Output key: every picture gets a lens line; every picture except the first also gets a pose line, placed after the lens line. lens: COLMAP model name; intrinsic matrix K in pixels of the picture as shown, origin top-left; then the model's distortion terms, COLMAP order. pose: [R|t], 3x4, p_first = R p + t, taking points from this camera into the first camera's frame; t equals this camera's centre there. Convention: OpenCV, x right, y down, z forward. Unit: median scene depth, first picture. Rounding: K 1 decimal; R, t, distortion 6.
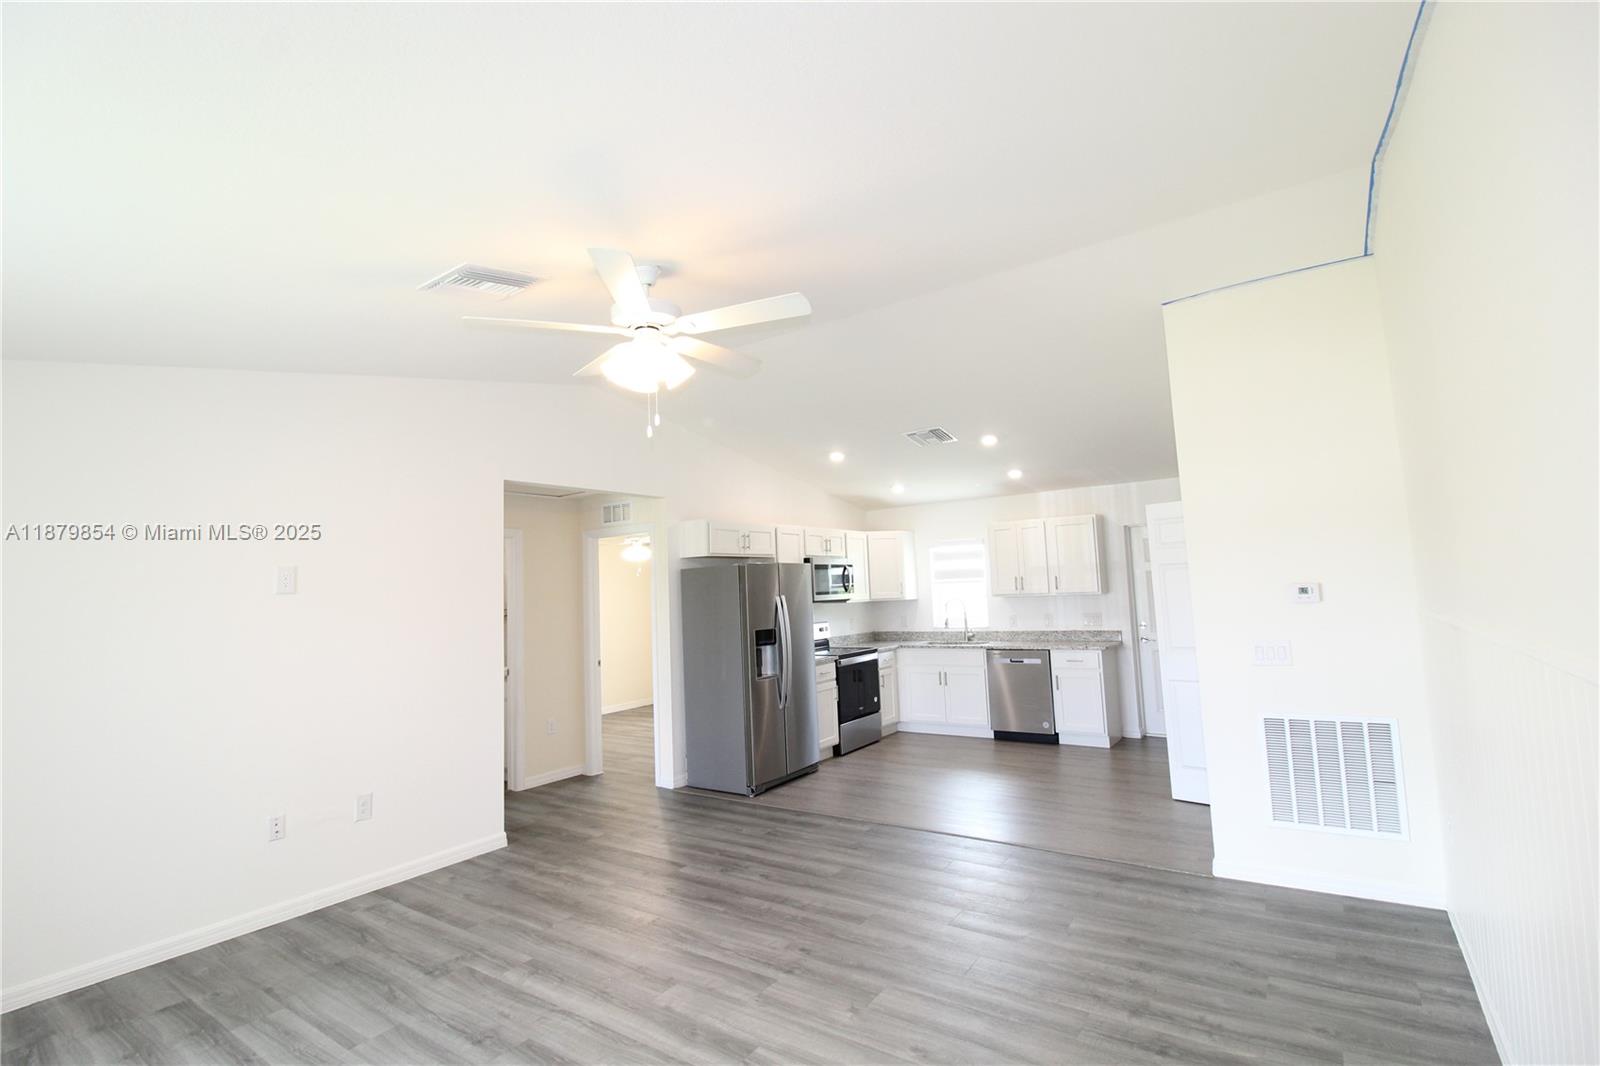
lens RADIAL K [[740.0, 0, 796.0], [0, 740.0, 521.7], [0, 0, 1]] dist [0.001646, -0.013636]
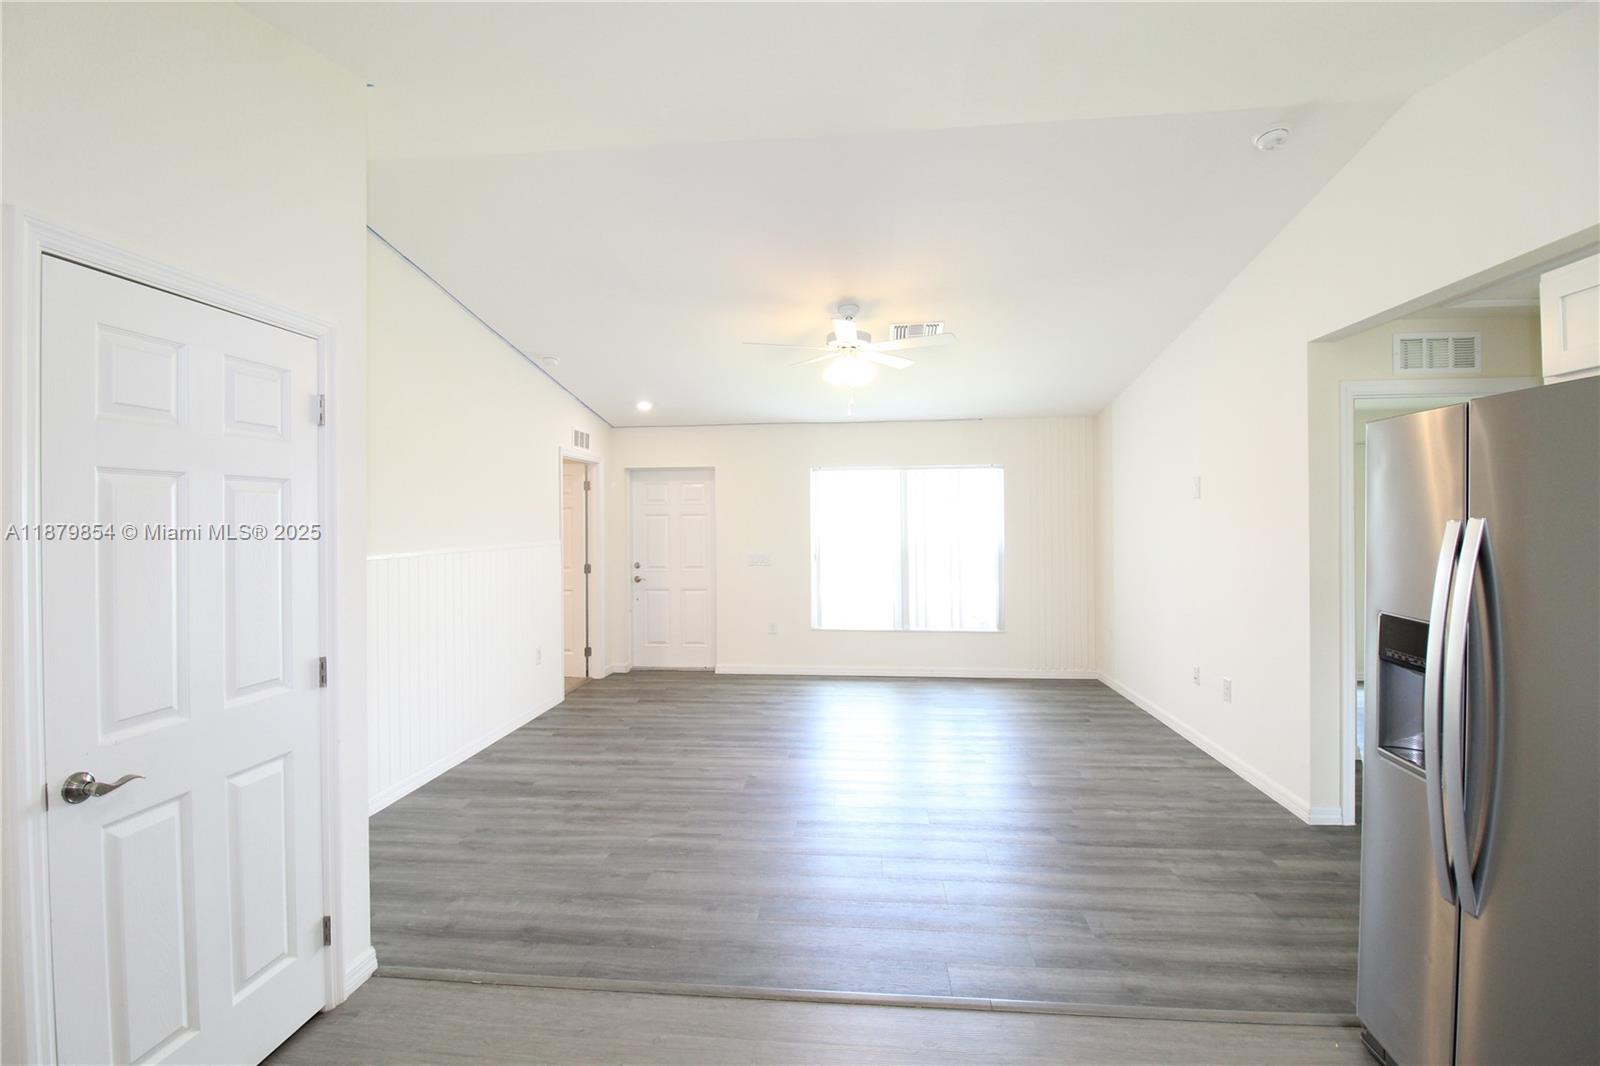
lens RADIAL K [[740.0, 0, 796.0], [0, 740.0, 521.7], [0, 0, 1]] dist [0.001646, -0.013636]
pose [[-0.873545, 0.050547, -0.484112, 0.290220], [0.091012, 0.994014, -0.060438, 0.083163], [0.478160, -0.096856, -0.872916, 0.974311]]
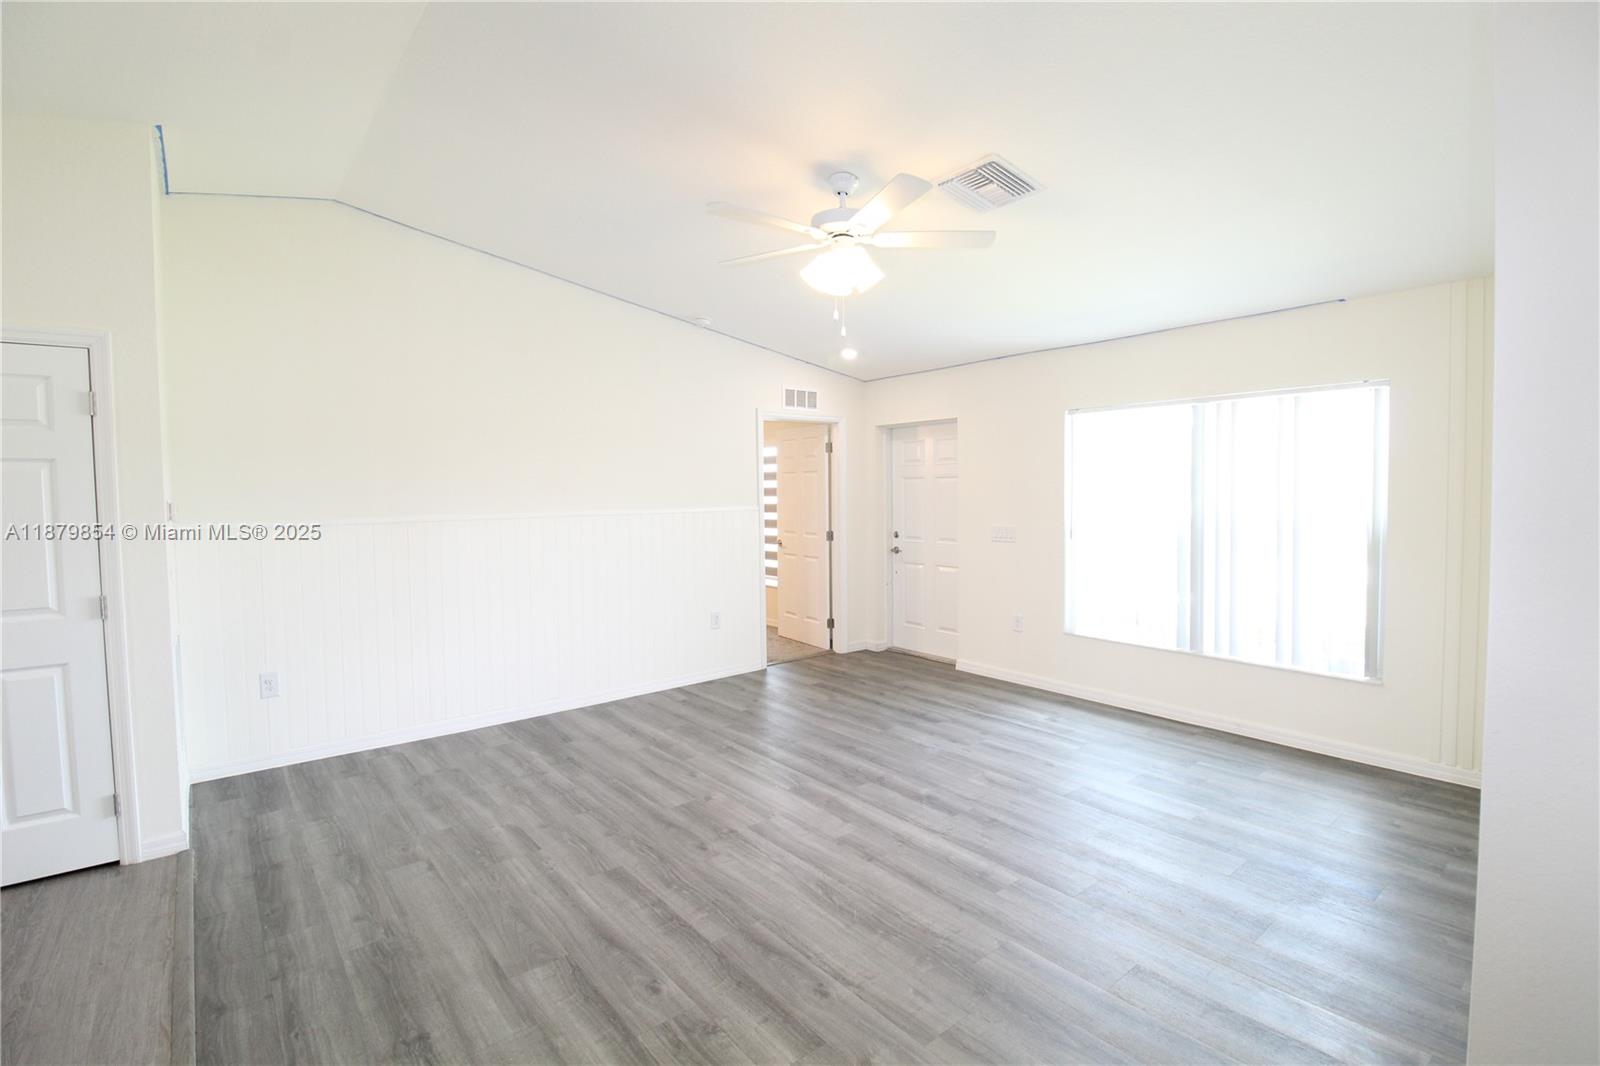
lens RADIAL K [[740.0, 0, 796.0], [0, 740.0, 521.7], [0, 0, 1]] dist [0.001646, -0.013636]
pose [[-0.958697, 0.041658, 0.281363, -0.180906], [0.026163, 0.997938, -0.058606, 0.096716], [-0.283225, -0.048825, -0.957810, 0.872853]]
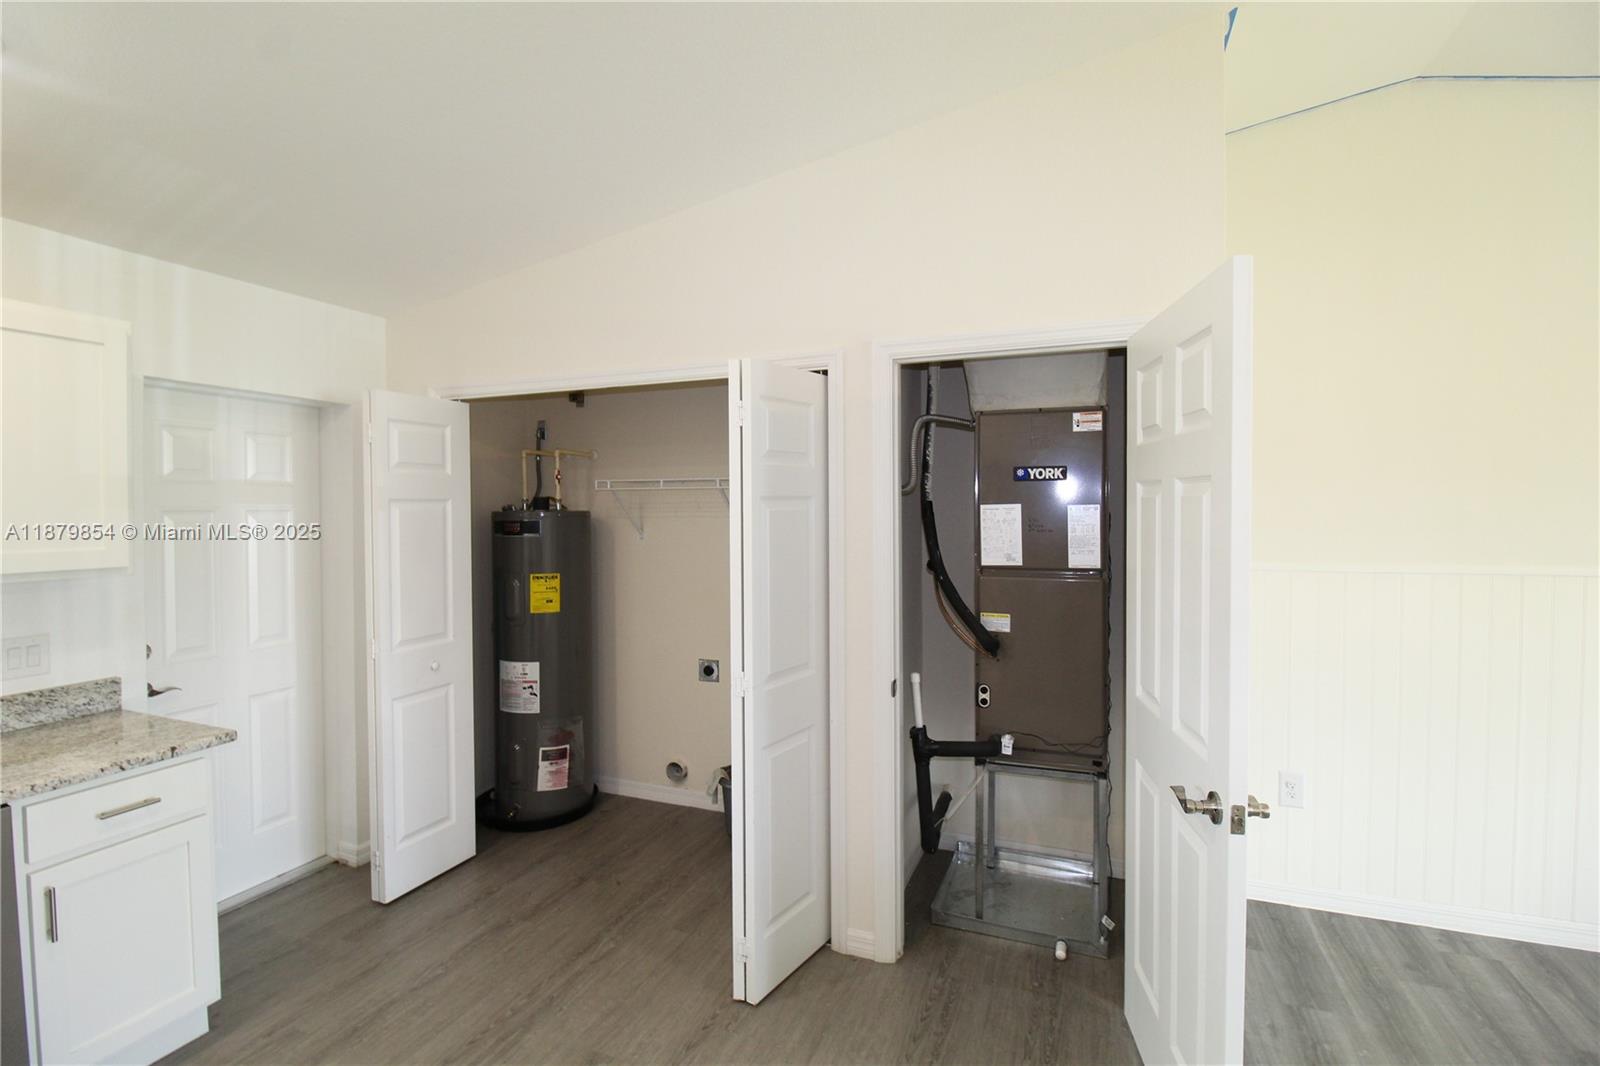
lens RADIAL K [[740.0, 0, 796.0], [0, 740.0, 521.7], [0, 0, 1]] dist [0.001646, -0.013636]
pose [[-0.225705, 0.022835, 0.973928, 0.037334], [-0.076501, 0.996223, -0.041087, 0.067687], [-0.971187, -0.083780, -0.223105, 0.806429]]
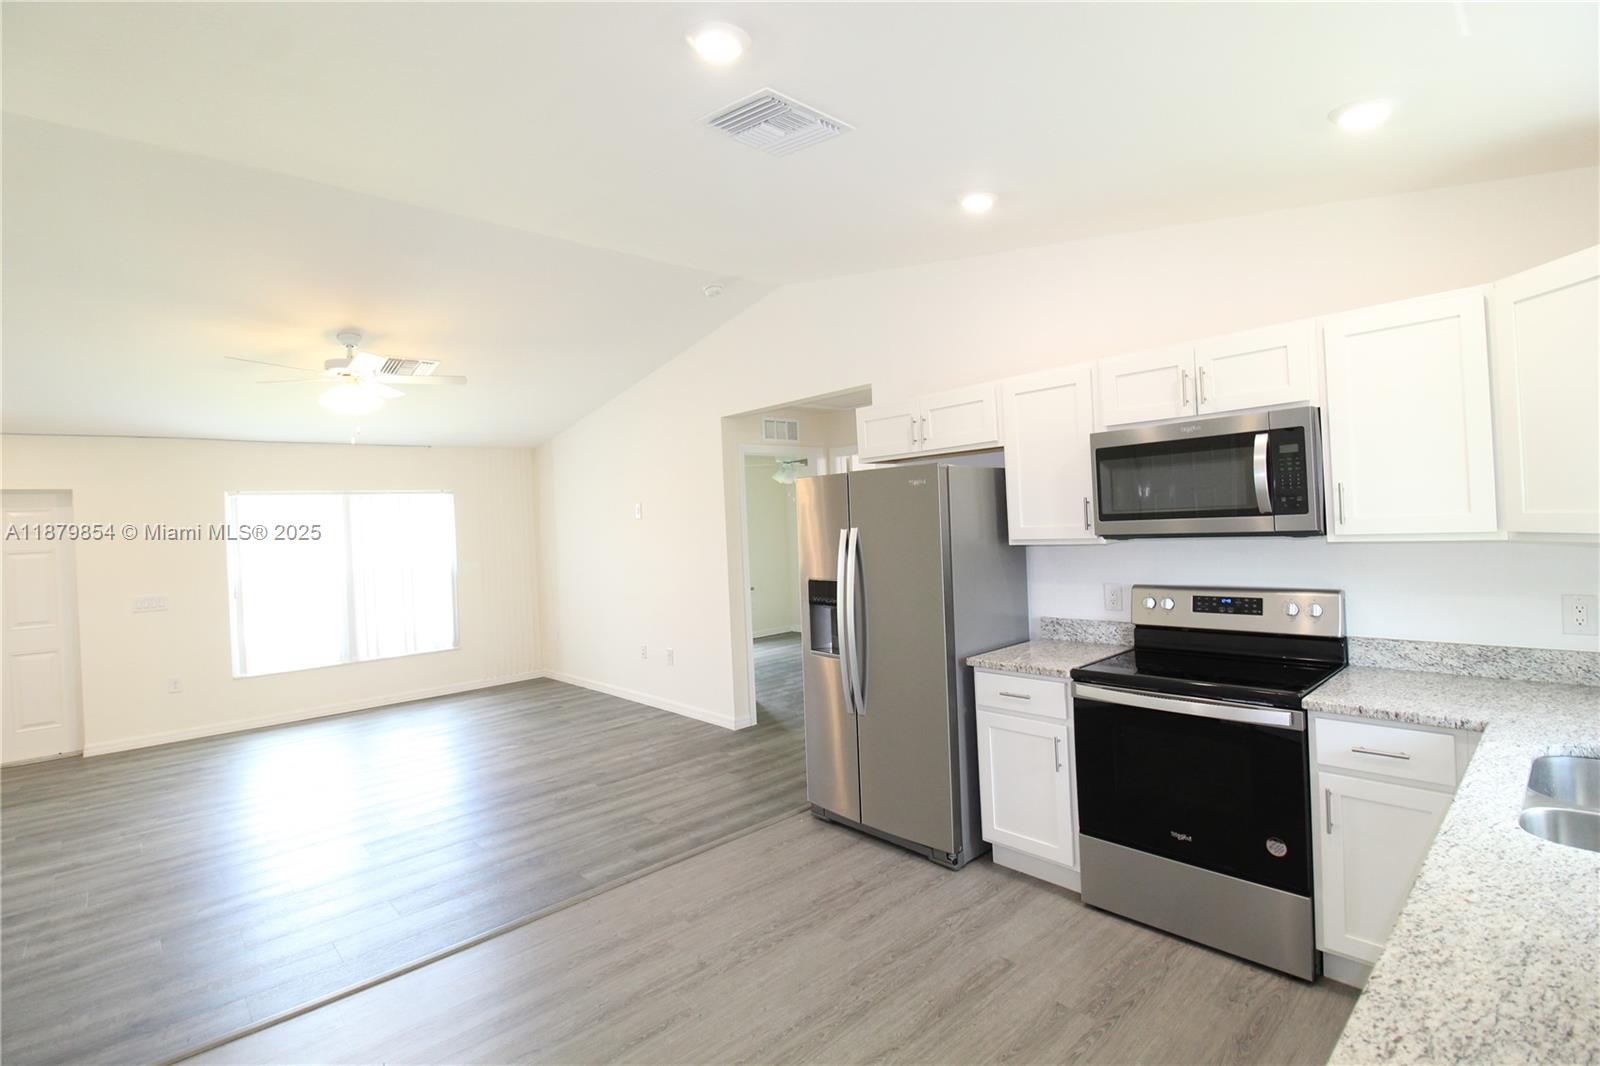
lens RADIAL K [[740.0, 0, 796.0], [0, 740.0, 521.7], [0, 0, 1]] dist [0.001646, -0.013636]
pose [[-0.219270, 0.051624, -0.974298, 0.487482], [0.146957, 0.988954, 0.019327, 0.067482], [0.964533, -0.138942, -0.224434, 0.948890]]
